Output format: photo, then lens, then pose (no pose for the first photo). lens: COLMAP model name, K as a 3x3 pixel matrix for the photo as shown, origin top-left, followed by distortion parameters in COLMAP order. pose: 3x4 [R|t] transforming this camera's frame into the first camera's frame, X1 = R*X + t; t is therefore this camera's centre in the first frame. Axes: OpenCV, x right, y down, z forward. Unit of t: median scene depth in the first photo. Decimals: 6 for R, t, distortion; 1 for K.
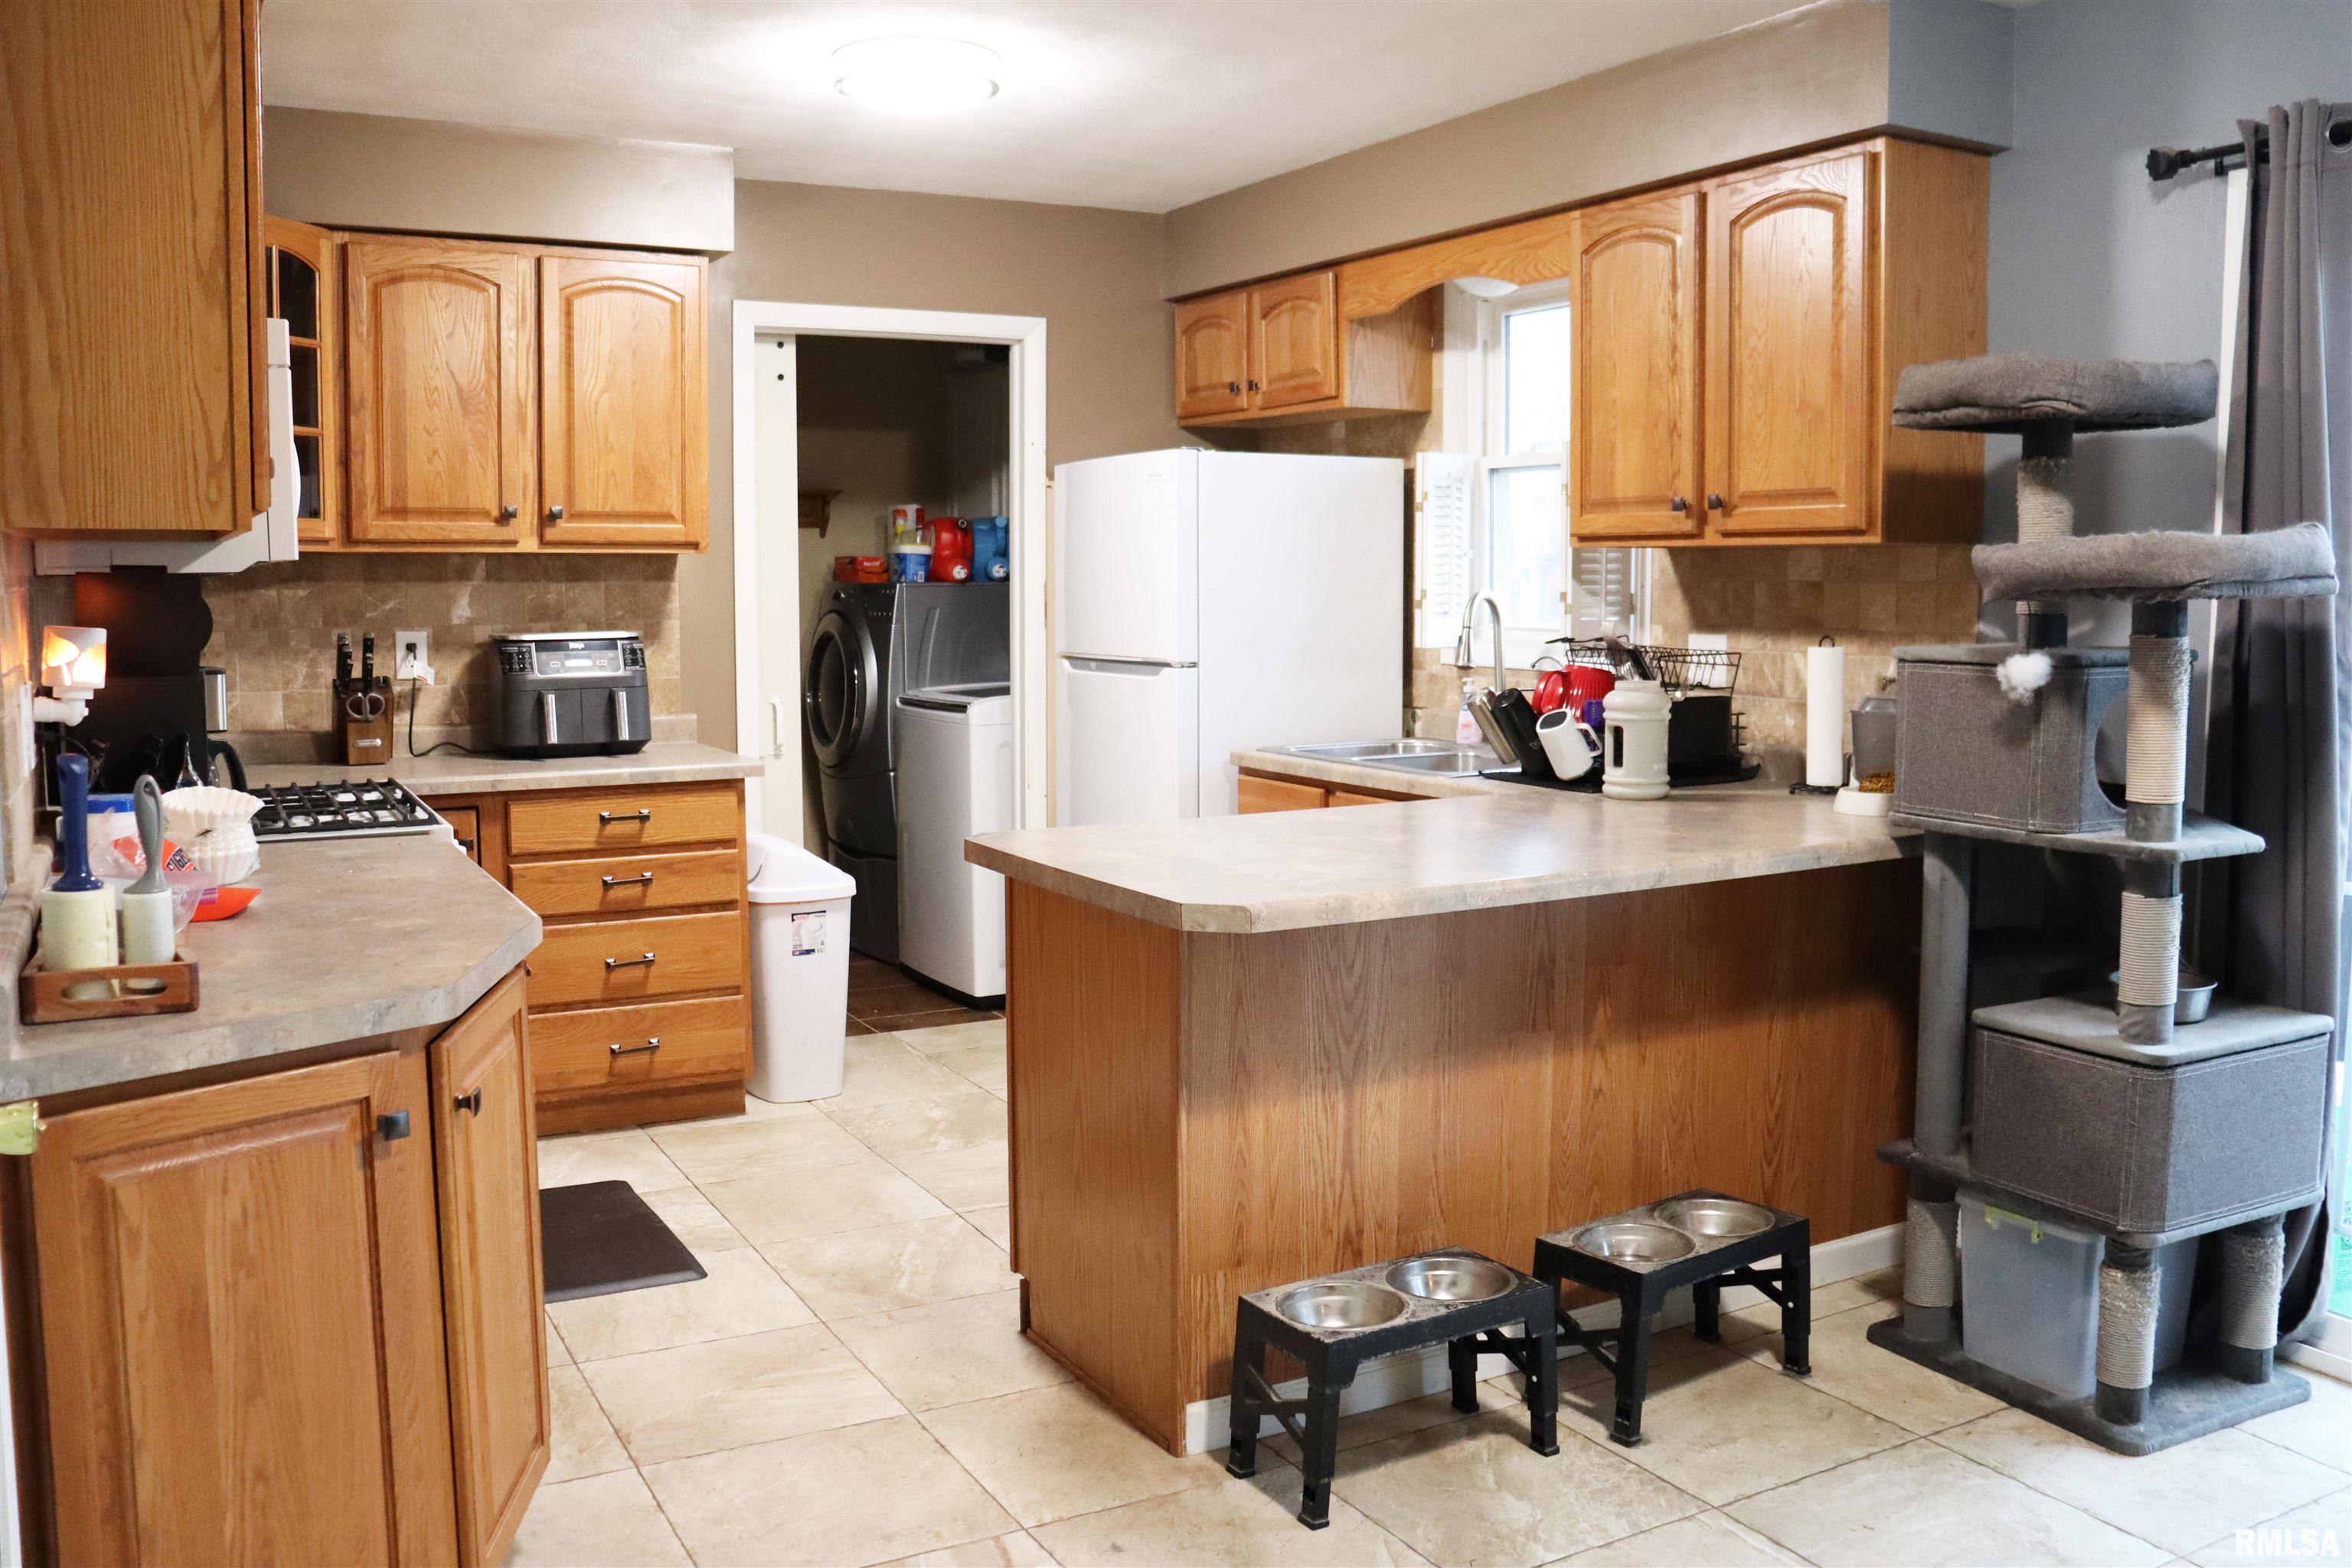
lens RADIAL K [[2026.3, 0, 1176.0], [0, 2026.3, 784.0], [0, 0, 1]] dist [-0.171610, 0.158034]
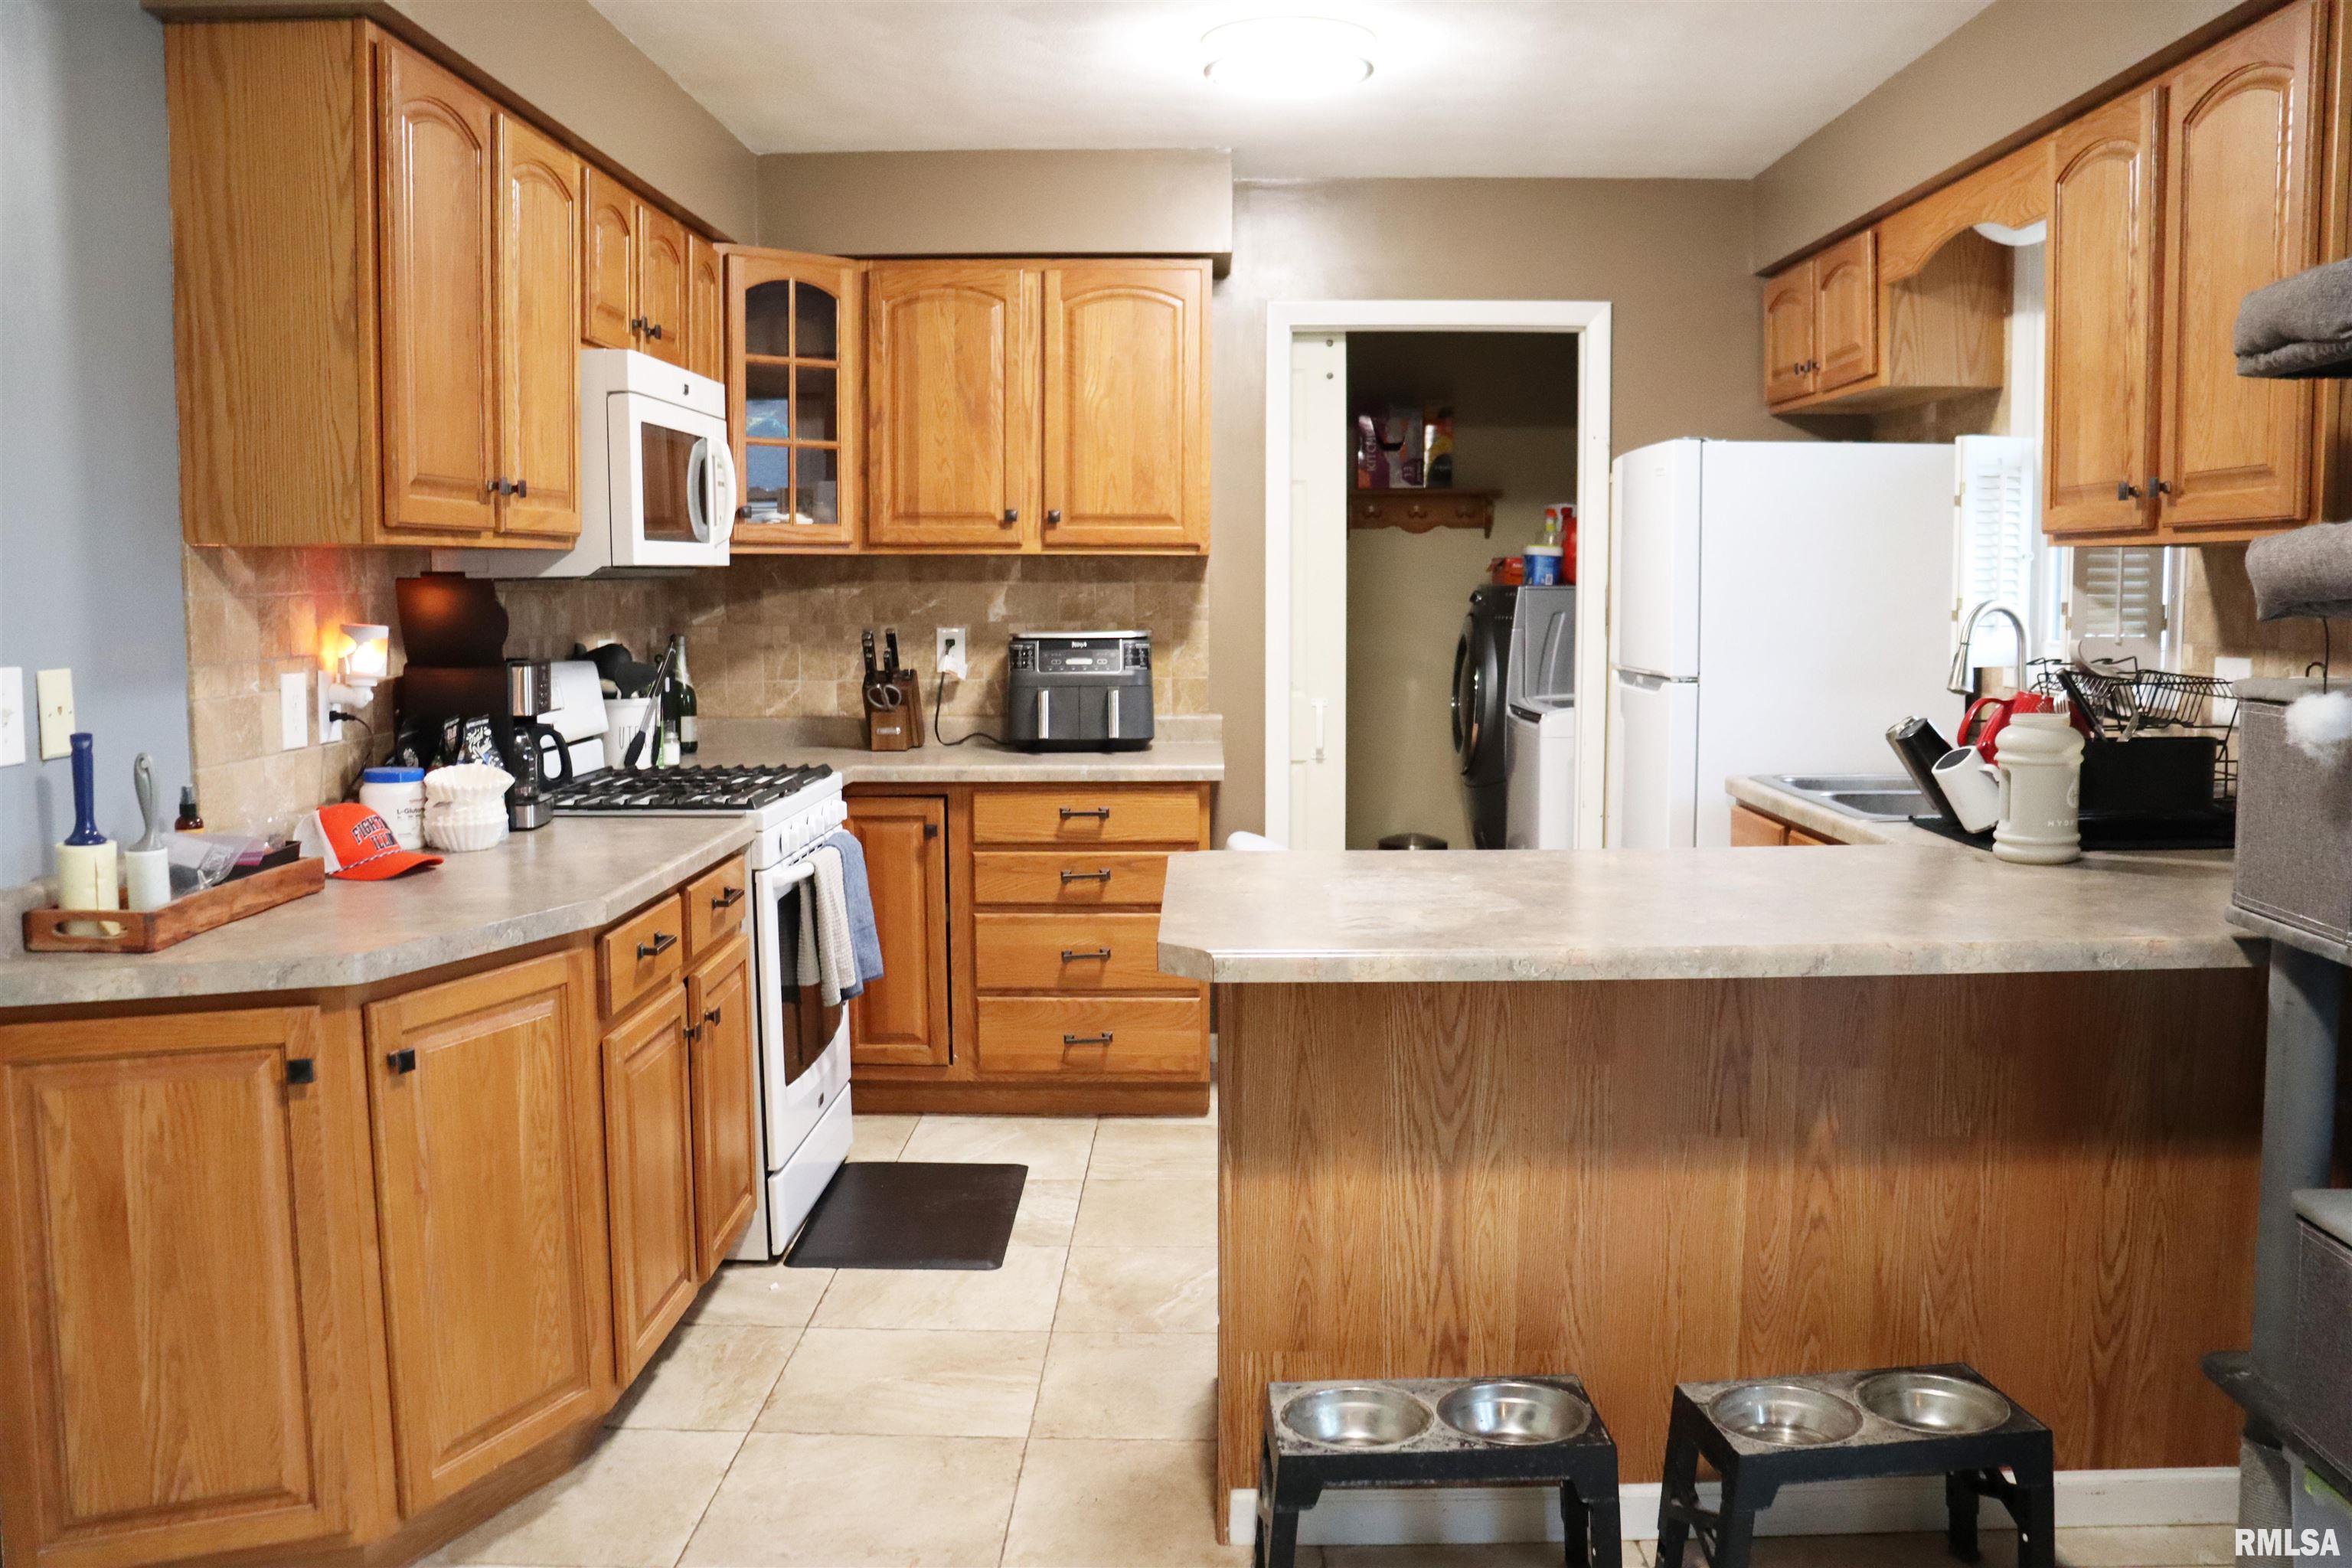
lens RADIAL K [[2007.0, 0, 1142.1], [0, 2007.0, 784.1], [0, 0, 1]] dist [-0.185821, 0.183543]
pose [[0.859725, 0.049984, -0.508306, 0.266453], [-0.049303, 0.998674, 0.014816, -0.014715], [0.508373, 0.012323, 0.861049, 0.130114]]
